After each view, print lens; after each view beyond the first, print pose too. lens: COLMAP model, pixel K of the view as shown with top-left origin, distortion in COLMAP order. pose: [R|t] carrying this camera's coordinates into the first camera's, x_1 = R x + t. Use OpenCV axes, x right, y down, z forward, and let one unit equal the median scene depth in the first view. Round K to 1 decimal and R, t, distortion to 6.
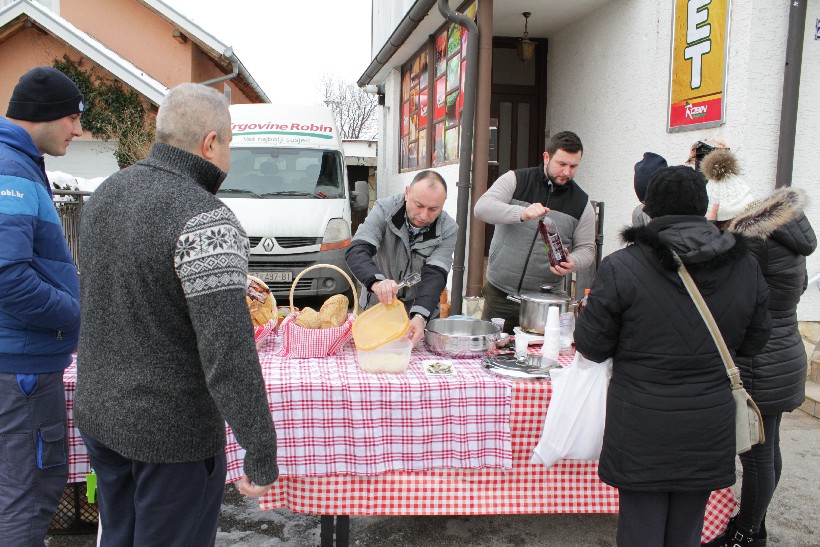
lens RADIAL K [[694.2, 0, 393.3], [0, 694.2, 272.2], [0, 0, 1]] dist [-0.158843, 0.128929]
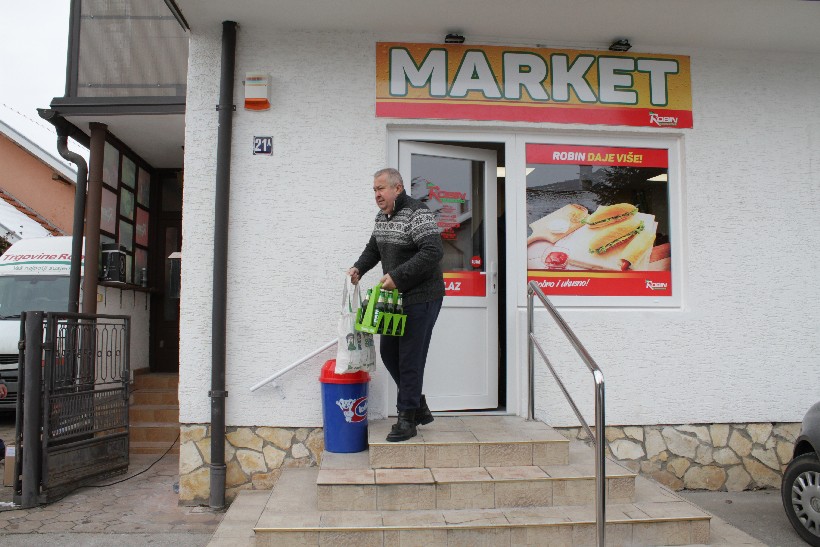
lens RADIAL K [[694.2, 0, 411.0], [0, 694.2, 274.1], [0, 0, 1]] dist [-0.158843, 0.128929]
pose [[0.996046, -0.026695, -0.084734, 0.538097], [0.010803, 0.983103, -0.182735, 0.023250], [0.088180, 0.181098, 0.979504, -0.013781]]
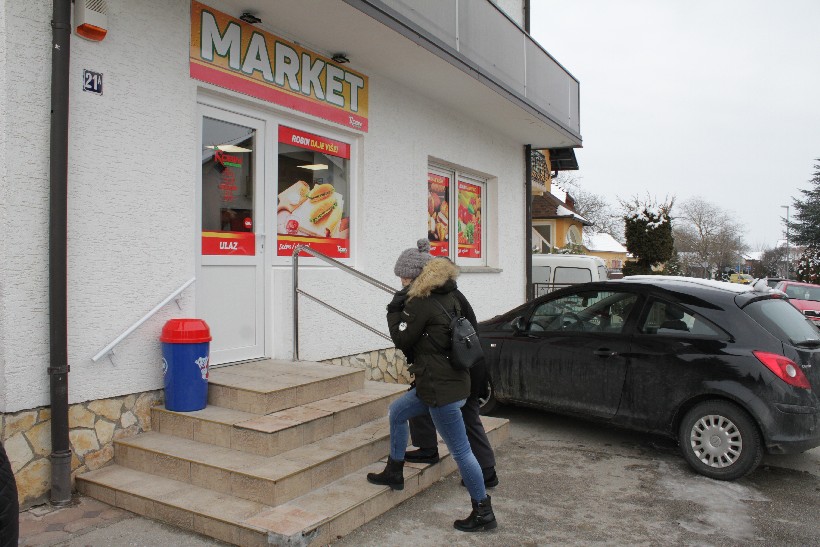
lens RADIAL K [[694.2, 0, 413.5], [0, 694.2, 271.6], [0, 0, 1]] dist [-0.158843, 0.128929]
pose [[0.608321, -0.027490, 0.793215, 0.094704], [0.104470, 0.993478, -0.045688, -0.006237], [-0.786785, 0.110661, 0.607226, 0.056588]]
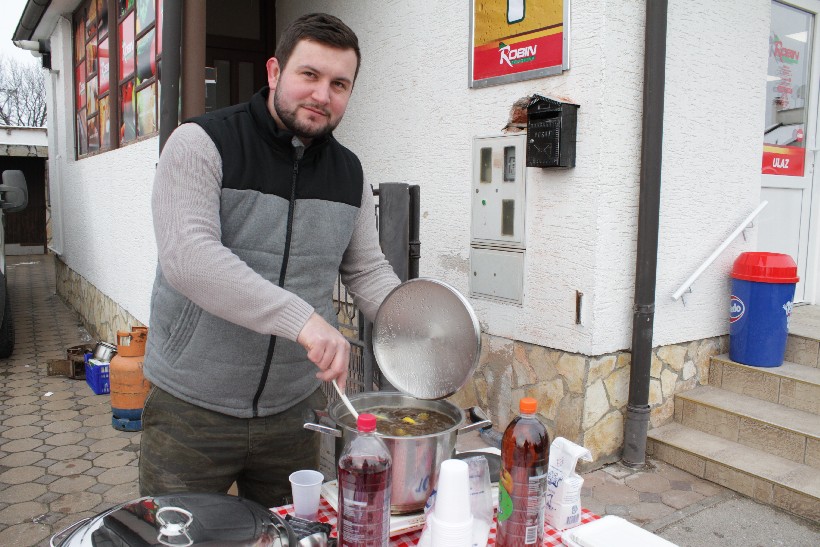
lens RADIAL K [[694.2, 0, 406.8], [0, 694.2, 276.4], [0, 0, 1]] dist [-0.158843, 0.128929]
pose [[0.904424, -0.061958, 0.422112, 0.022321], [0.056874, 0.998077, 0.024640, -0.021611], [-0.422827, 0.001722, 0.906209, 0.252512]]
